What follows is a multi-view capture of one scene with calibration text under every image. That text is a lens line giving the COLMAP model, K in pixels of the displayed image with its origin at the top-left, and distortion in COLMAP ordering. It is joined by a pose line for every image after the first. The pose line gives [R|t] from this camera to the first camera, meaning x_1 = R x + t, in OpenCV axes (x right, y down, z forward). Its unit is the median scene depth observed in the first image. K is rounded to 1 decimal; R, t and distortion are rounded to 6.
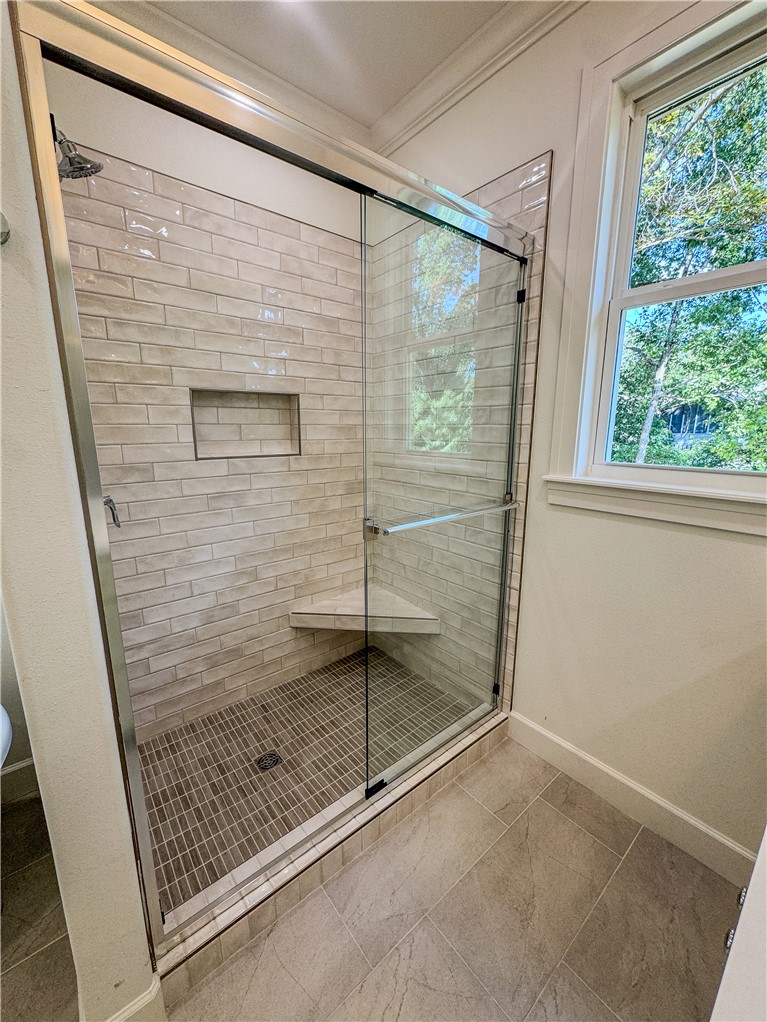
lens RADIAL K [[411.3, 0, 383.5], [0, 411.3, 511.0], [0, 0, 1]] dist [-0.001373, -0.000048]
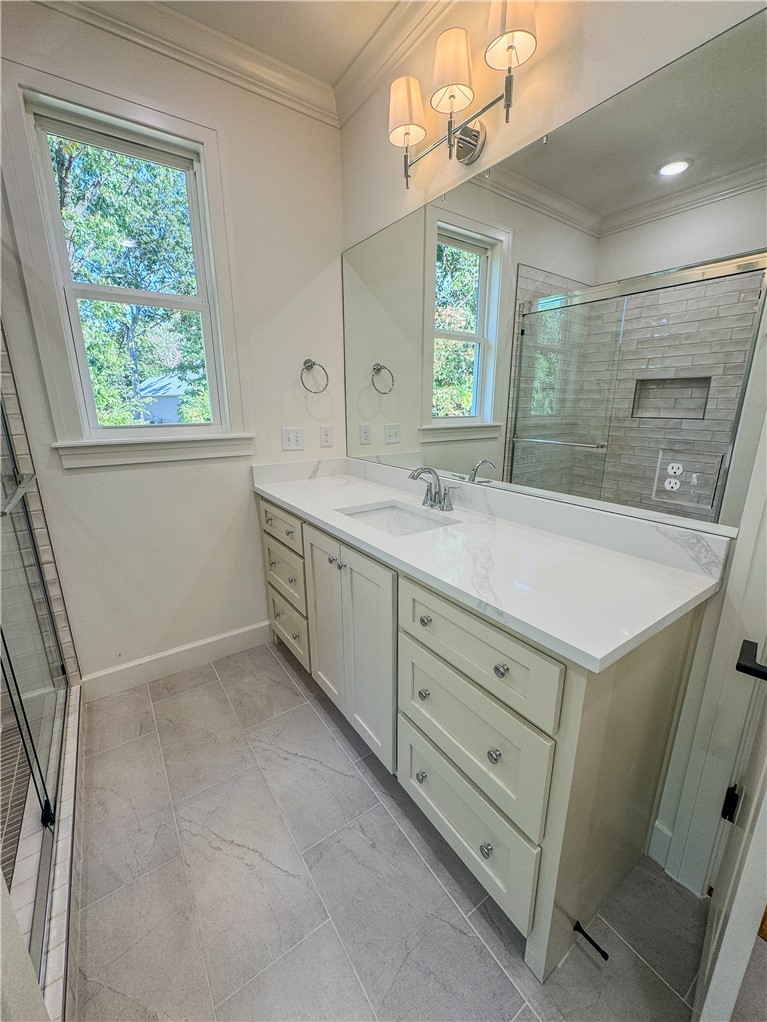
lens RADIAL K [[411.3, 0, 383.5], [0, 411.3, 511.0], [0, 0, 1]] dist [-0.001373, -0.000048]
pose [[0.088582, -0.256378, 0.962509, -0.589199], [0.204759, 0.950357, 0.234297, 0.005005], [-0.974796, 0.176328, 0.136680, 0.060637]]
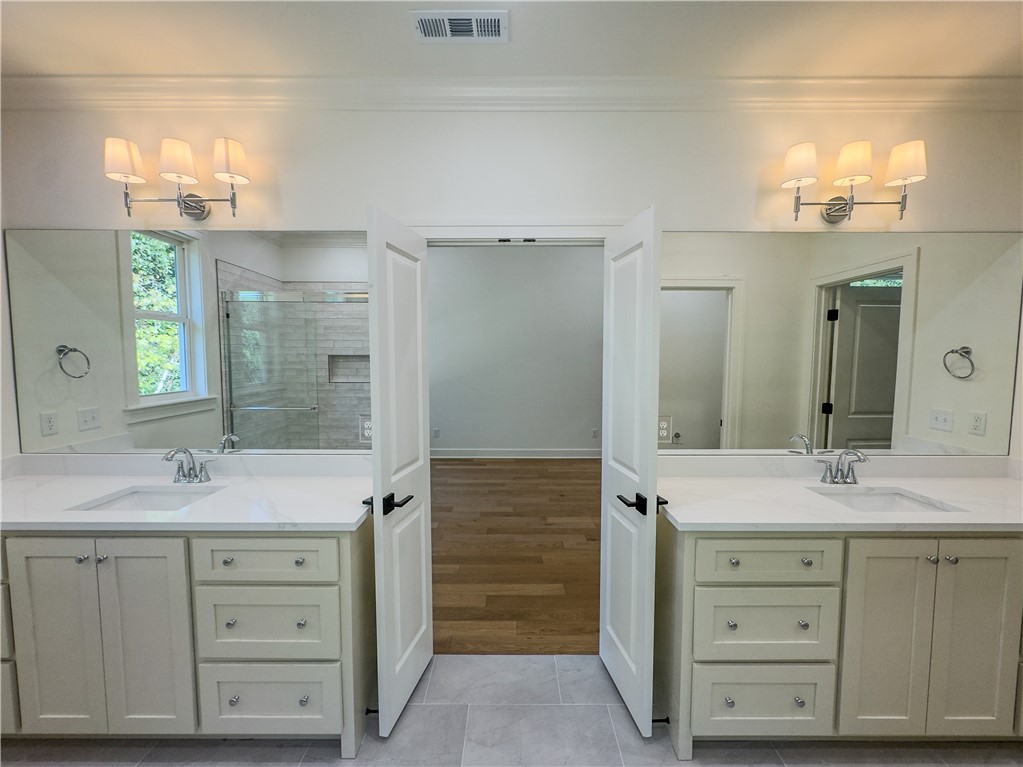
lens RADIAL K [[411.7, 0, 511.5], [0, 411.7, 383.5], [0, 0, 1]] dist [-0.001373, -0.000048]
pose [[-0.770586, -0.044786, 0.635761, -1.282823], [0.127378, 0.966580, 0.222481, -0.246659], [-0.624478, 0.252422, -0.739128, 0.450629]]
